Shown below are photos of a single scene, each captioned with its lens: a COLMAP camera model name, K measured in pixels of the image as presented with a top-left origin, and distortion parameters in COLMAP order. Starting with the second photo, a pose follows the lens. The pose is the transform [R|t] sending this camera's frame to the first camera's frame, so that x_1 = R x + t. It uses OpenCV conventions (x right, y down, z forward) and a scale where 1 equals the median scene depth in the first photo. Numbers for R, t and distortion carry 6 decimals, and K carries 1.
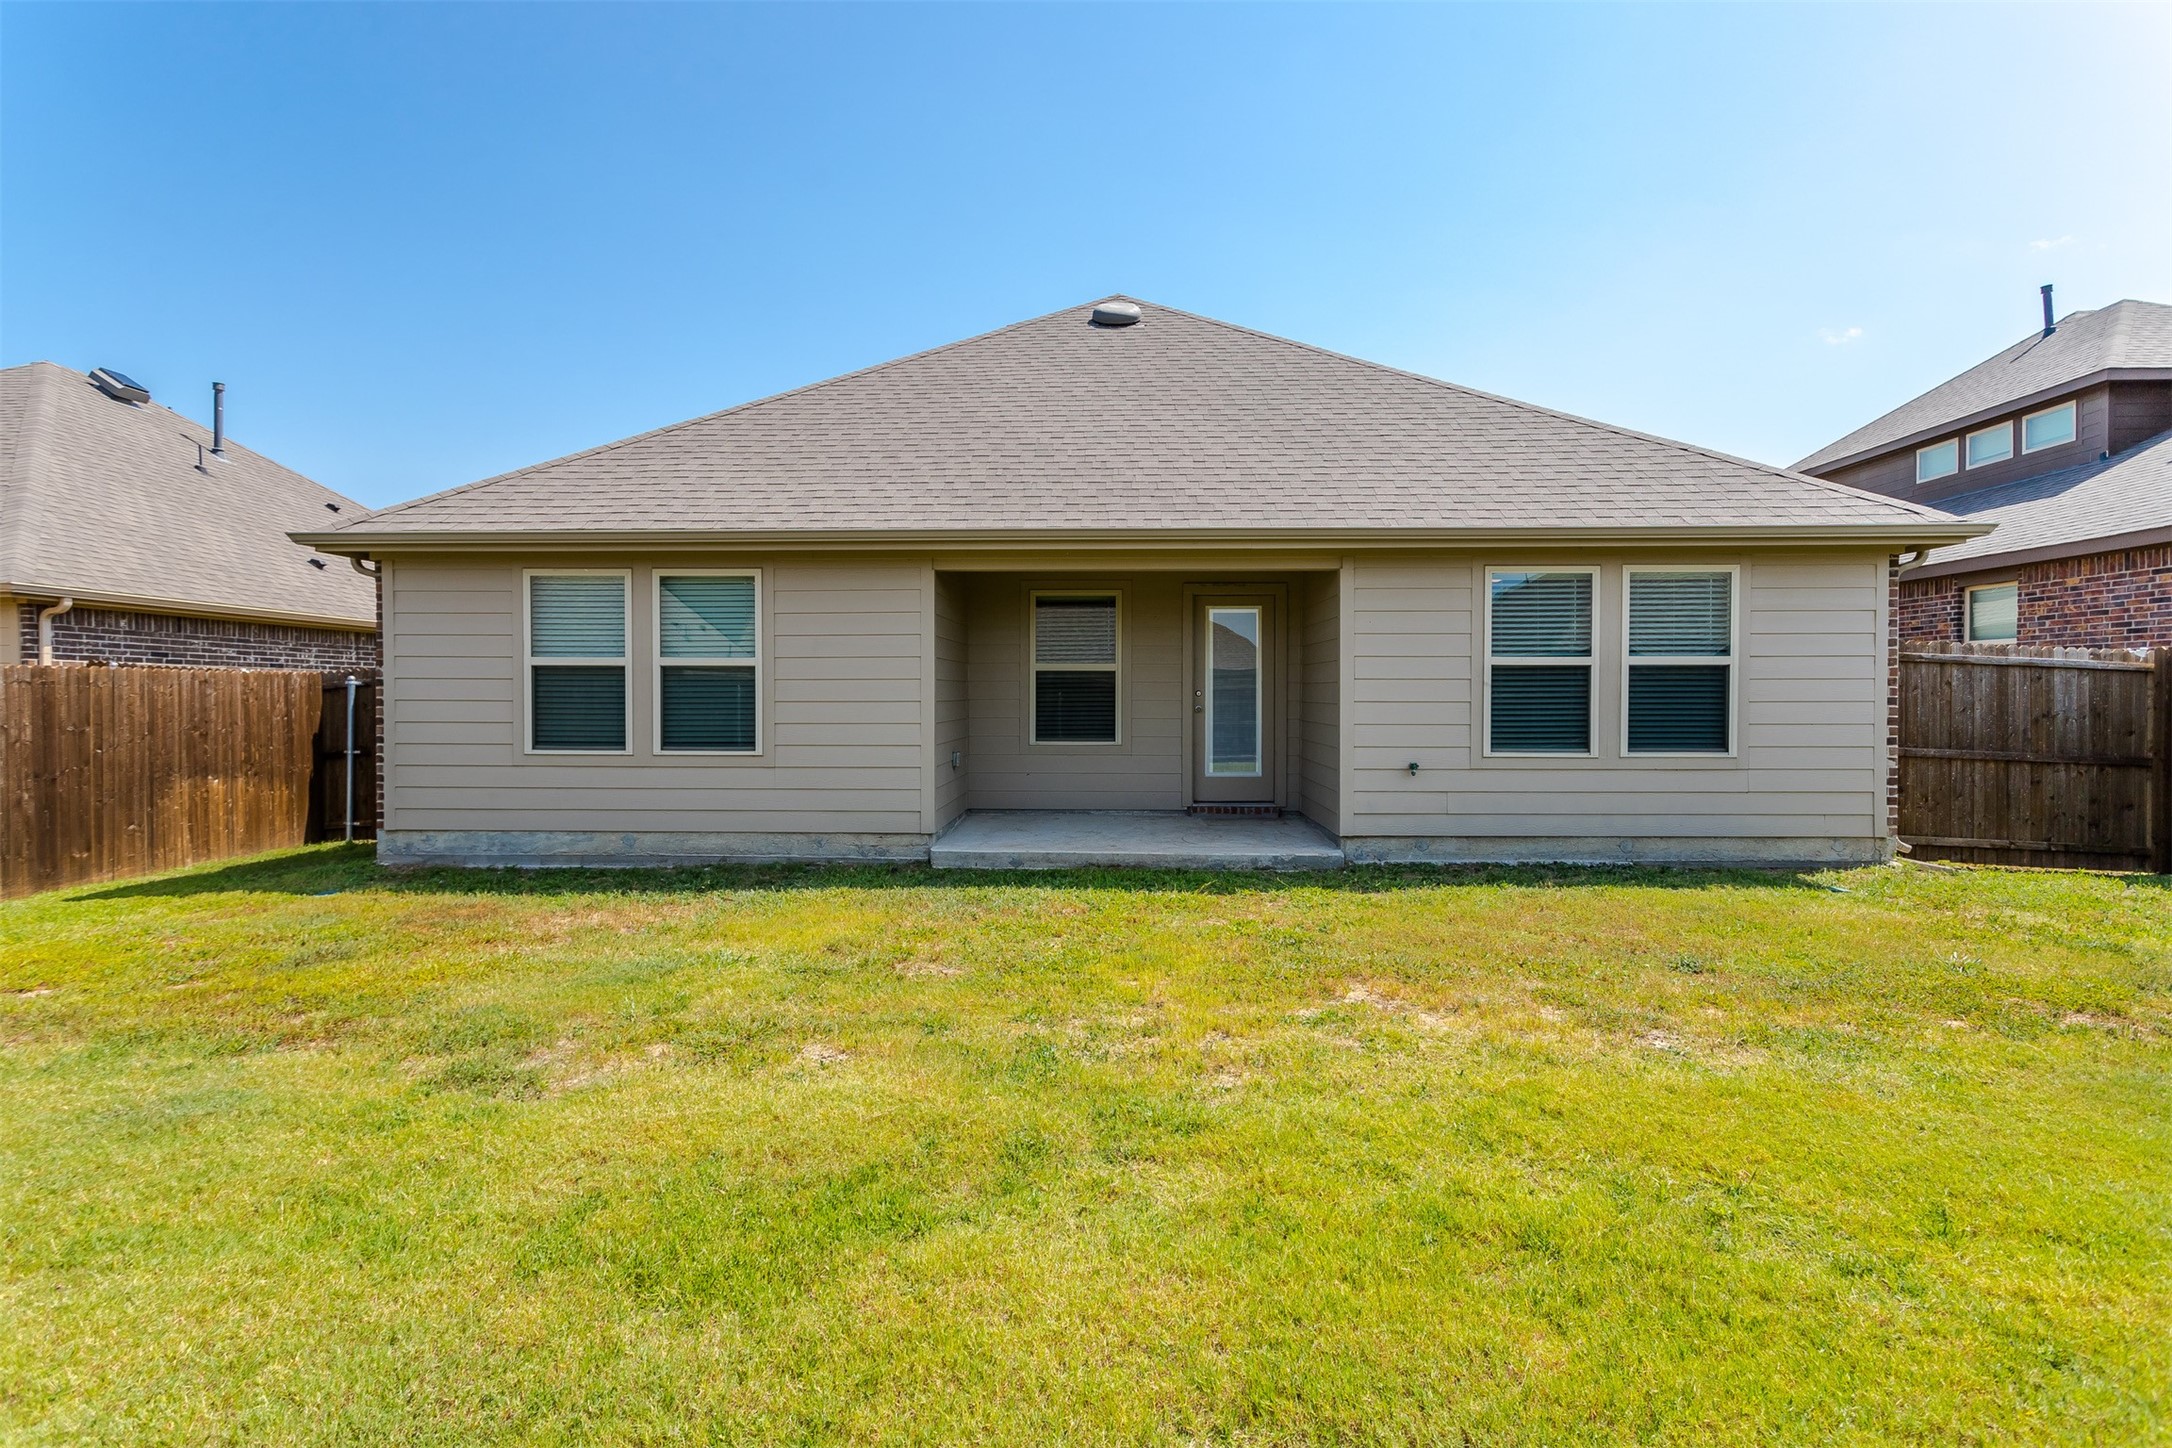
lens RADIAL K [[1045.2, 0, 1082.7], [0, 1045.2, 716.0], [0, 0, 1]] dist [0.004300, 0.000377]
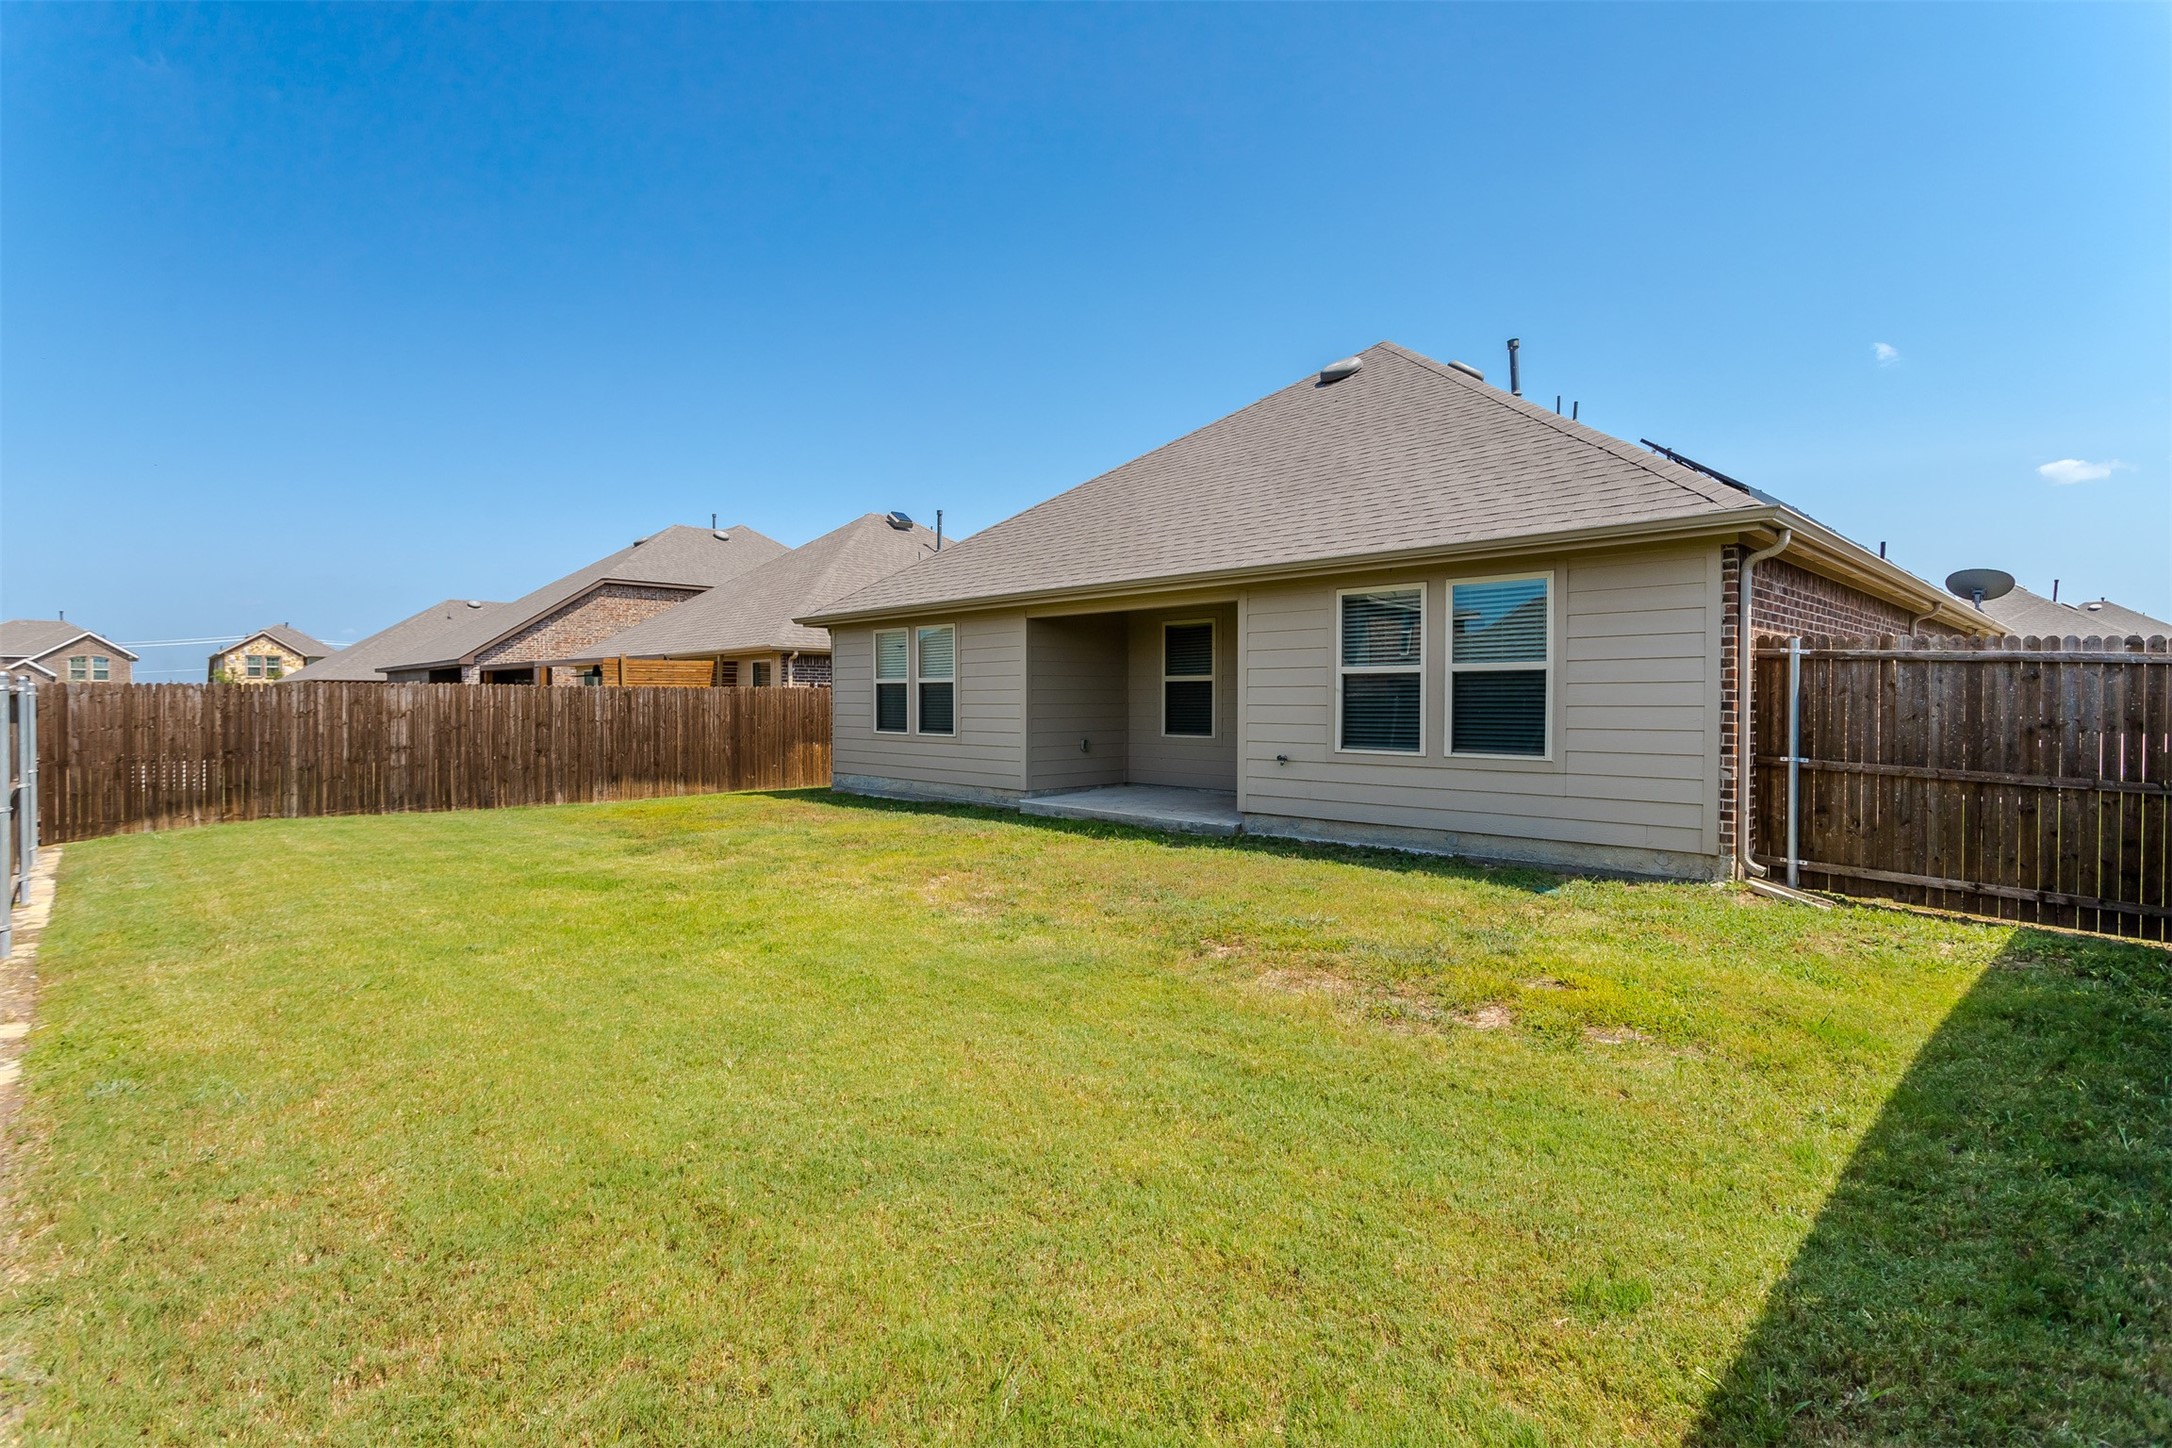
lens RADIAL K [[1045.2, 0, 1094.8], [0, 1045.2, 721.1], [0, 0, 1]] dist [0.004300, 0.000377]
pose [[0.721759, 0.013142, -0.692020, 0.985325], [-0.012753, 0.999902, 0.005687, 0.000703], [0.692027, 0.004721, 0.721856, -0.033338]]
